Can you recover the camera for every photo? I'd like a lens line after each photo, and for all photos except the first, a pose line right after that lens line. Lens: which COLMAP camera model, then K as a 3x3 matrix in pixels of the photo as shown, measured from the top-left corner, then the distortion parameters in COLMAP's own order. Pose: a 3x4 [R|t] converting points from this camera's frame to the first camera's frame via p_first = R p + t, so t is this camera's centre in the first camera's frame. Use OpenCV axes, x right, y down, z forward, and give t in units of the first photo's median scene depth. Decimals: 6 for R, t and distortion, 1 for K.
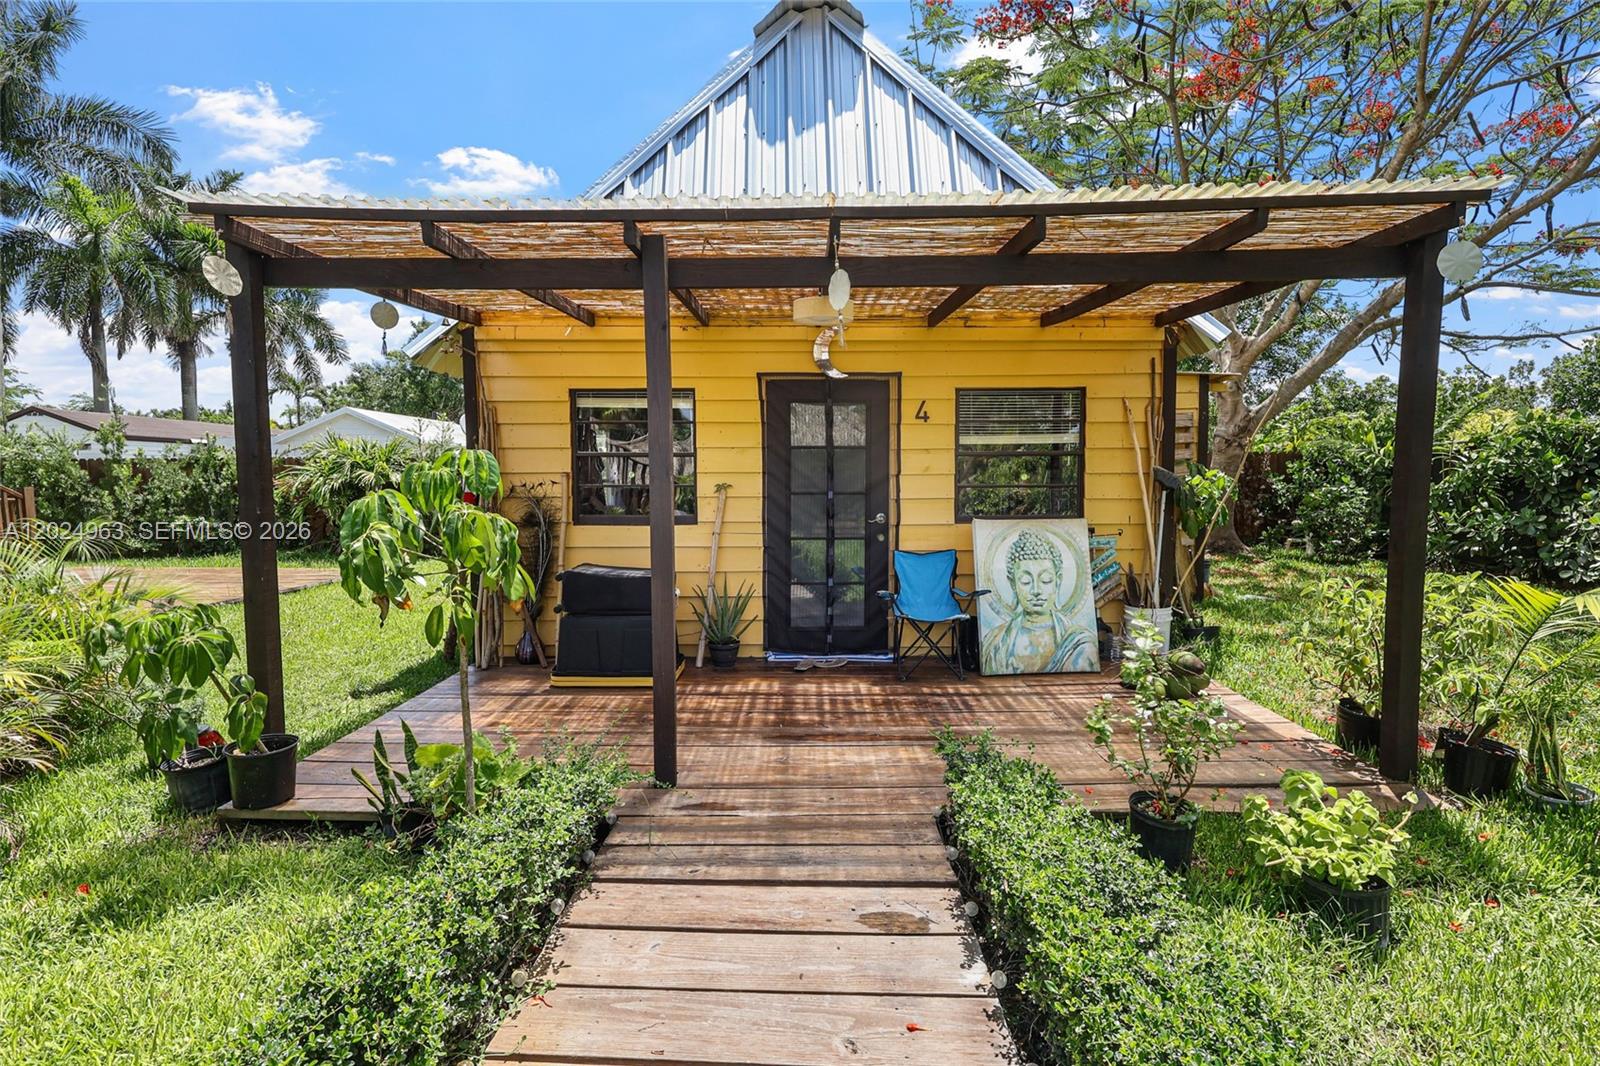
lens RADIAL K [[745.4, 0, 792.9], [0, 745.4, 536.3], [0, 0, 1]] dist [0.000224, 0.000053]
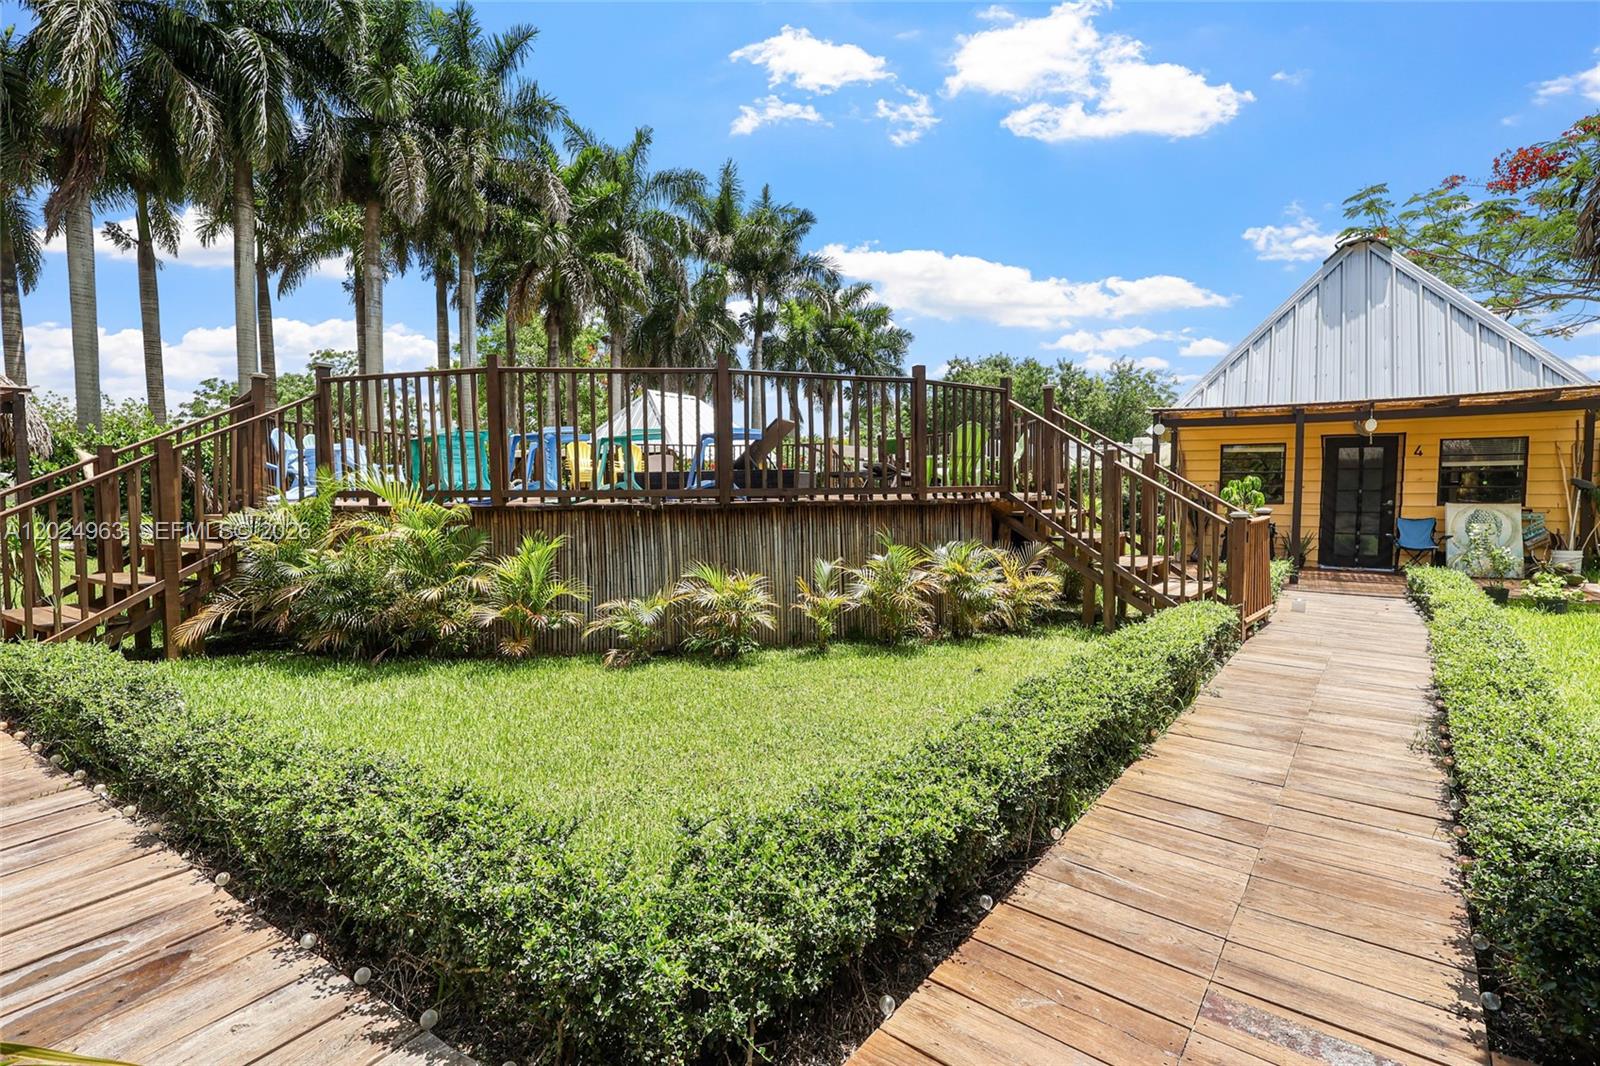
lens RADIAL K [[745.4, 0, 792.9], [0, 745.4, 536.3], [0, 0, 1]] dist [0.000224, 0.000053]
pose [[0.834142, 0.038540, -0.550202, -0.123320], [-0.043293, 0.999053, 0.004345, 0.132002], [0.549848, 0.020196, 0.835020, -1.643350]]
